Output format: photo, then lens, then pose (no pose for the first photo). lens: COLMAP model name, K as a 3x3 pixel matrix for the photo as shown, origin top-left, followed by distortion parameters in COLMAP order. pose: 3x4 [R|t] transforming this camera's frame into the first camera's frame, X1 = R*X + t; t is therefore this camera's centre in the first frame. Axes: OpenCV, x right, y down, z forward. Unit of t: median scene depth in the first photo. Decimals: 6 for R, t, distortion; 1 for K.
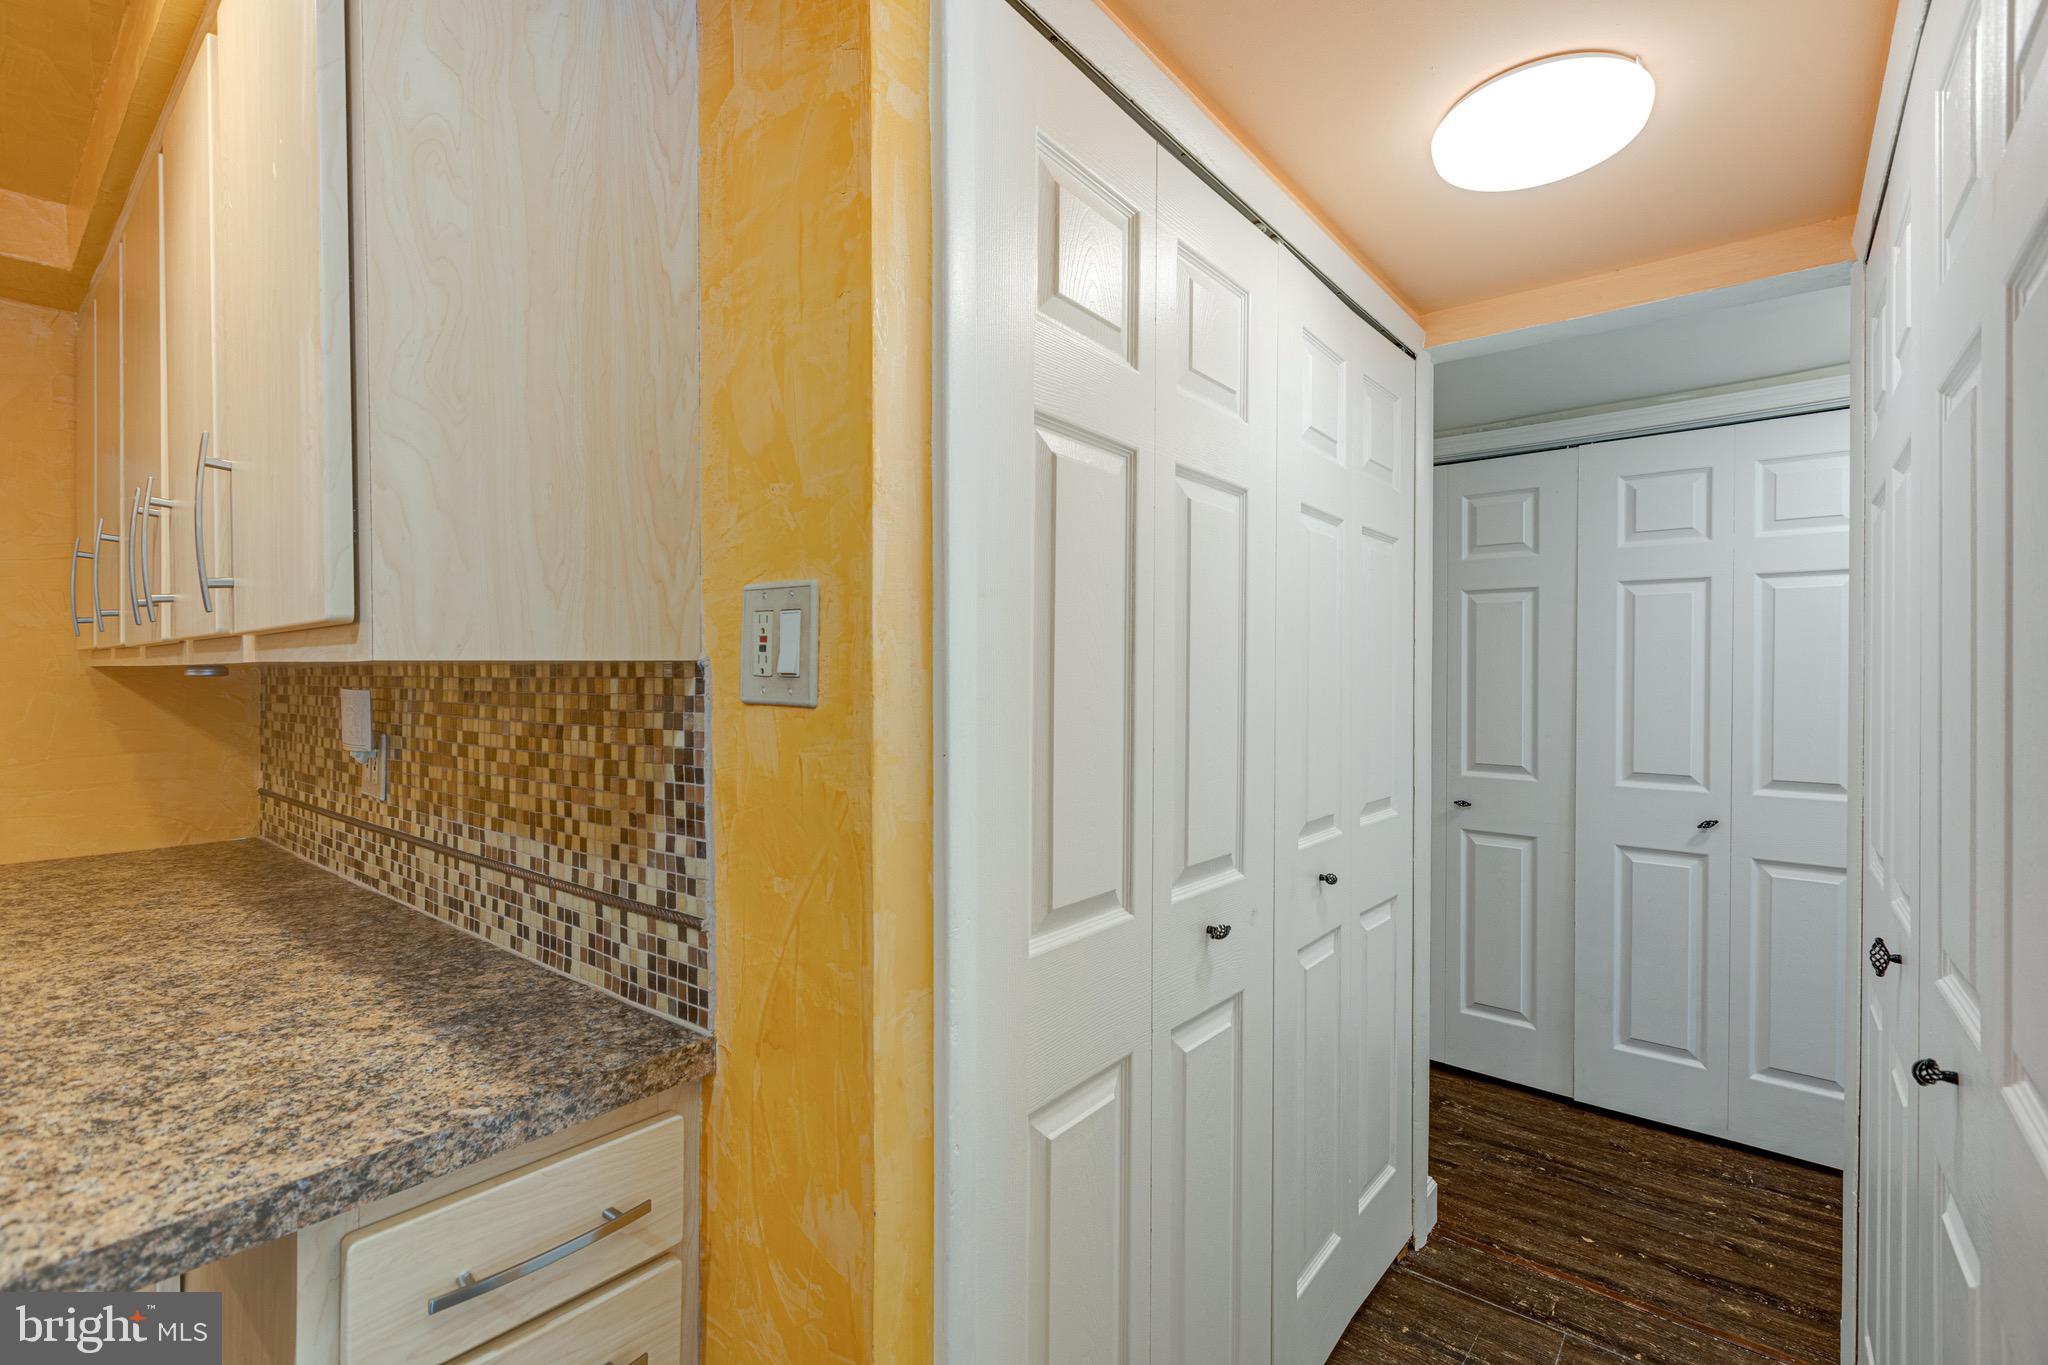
lens RADIAL K [[906.1, 0, 1031.2], [0, 906.1, 679.1], [0, 0, 1]] dist [0.004111, -0.001098]
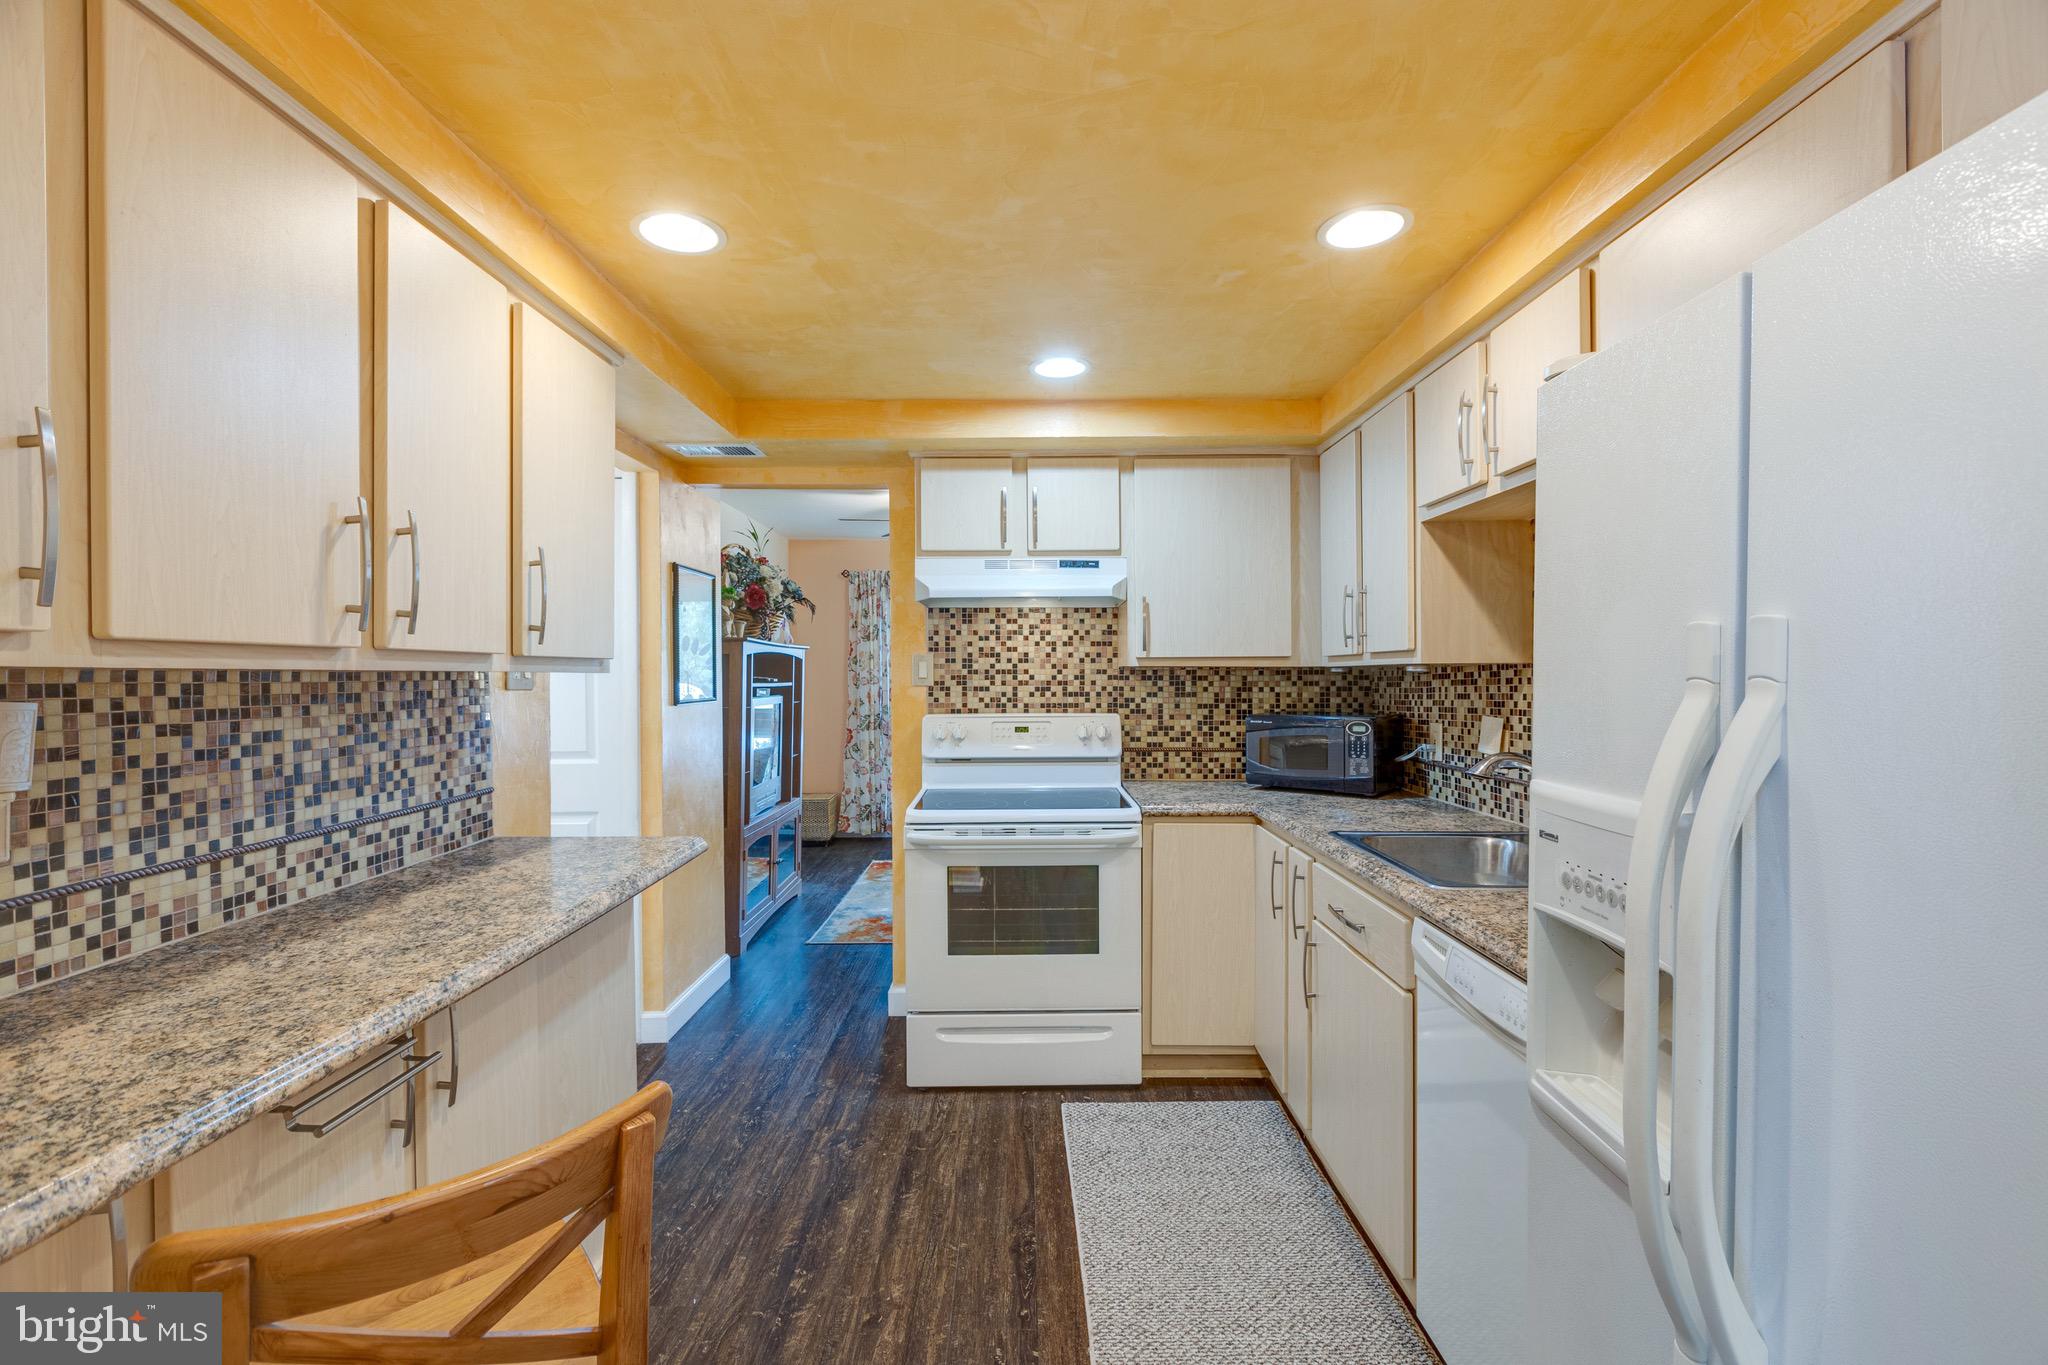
lens RADIAL K [[906.1, 0, 1027.7], [0, 906.1, 680.4], [0, 0, 1]] dist [0.004111, -0.001098]
pose [[-0.636108, -0.002760, 0.771595, -2.654797], [0.007212, 0.999929, 0.009522, -0.009876], [-0.771566, 0.011622, -0.636043, 1.268709]]
